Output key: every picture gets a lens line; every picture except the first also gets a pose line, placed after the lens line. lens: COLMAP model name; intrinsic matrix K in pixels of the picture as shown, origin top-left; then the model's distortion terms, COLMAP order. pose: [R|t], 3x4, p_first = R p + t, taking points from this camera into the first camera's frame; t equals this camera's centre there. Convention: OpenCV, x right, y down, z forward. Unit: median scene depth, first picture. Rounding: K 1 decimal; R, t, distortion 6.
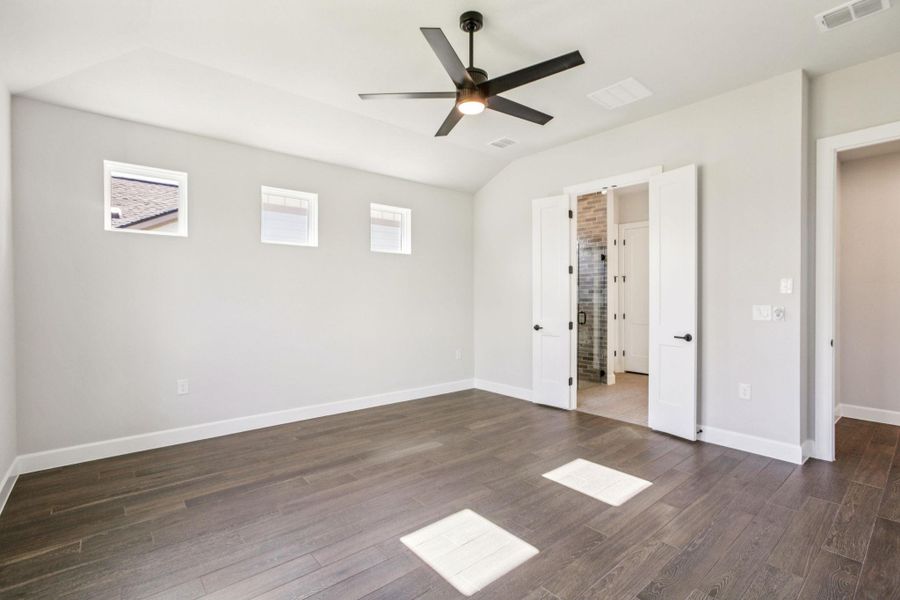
lens RADIAL K [[421.8, 0, 451.4], [0, 421.8, 299.9], [0, 0, 1]] dist [-0.022295, 0.013243]
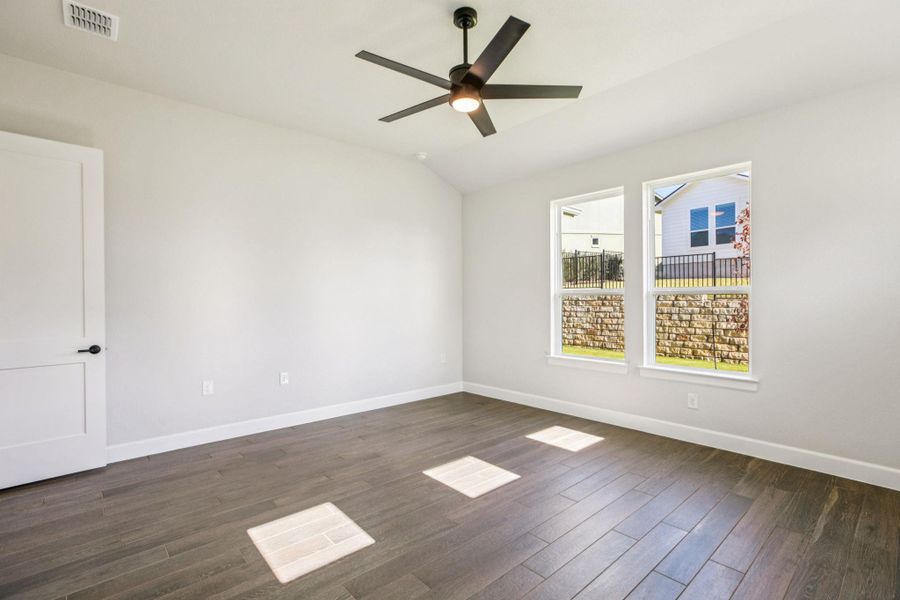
lens RADIAL K [[421.8, 0, 450.3], [0, 421.8, 299.5], [0, 0, 1]] dist [-0.022295, 0.013243]
pose [[-0.999706, 0.006020, -0.023489, 0.097635], [0.005940, 0.999976, 0.003467, -0.008210], [0.023509, 0.003327, -0.999718, 1.740843]]
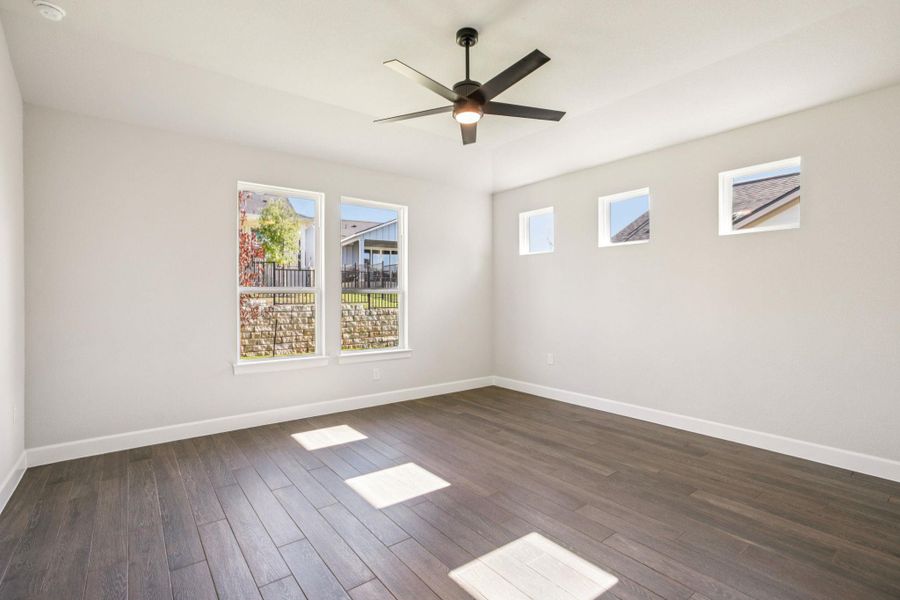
lens RADIAL K [[421.8, 0, 444.3], [0, 421.8, 298.1], [0, 0, 1]] dist [-0.022295, 0.013243]
pose [[-0.057755, 0.003186, -0.998326, 0.977367], [-0.004214, 0.999985, 0.003435, -0.003318], [0.998322, 0.004405, -0.057740, 0.878335]]
